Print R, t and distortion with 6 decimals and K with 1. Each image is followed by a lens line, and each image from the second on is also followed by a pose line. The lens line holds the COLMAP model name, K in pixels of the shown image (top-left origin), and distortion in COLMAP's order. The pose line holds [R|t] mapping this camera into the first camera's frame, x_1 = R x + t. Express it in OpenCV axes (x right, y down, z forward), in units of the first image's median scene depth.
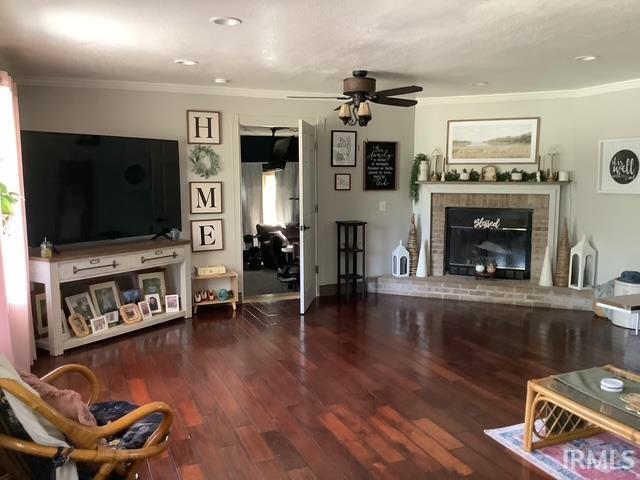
lens RADIAL K [[553.6, 0, 316.5], [0, 553.6, 238.4], [0, 0, 1]] dist [0.042282, -0.117733]
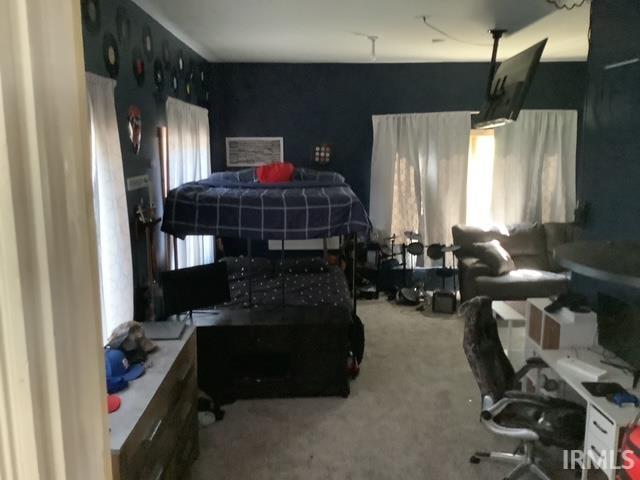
lens RADIAL K [[553.6, 0, 319.1], [0, 553.6, 239.2], [0, 0, 1]] dist [0.042282, -0.117733]
pose [[0.929951, 0.064244, -0.362027, -0.039032], [-0.038722, 0.996254, 0.077324, -0.061071], [0.365639, -0.057889, 0.928955, 0.541684]]
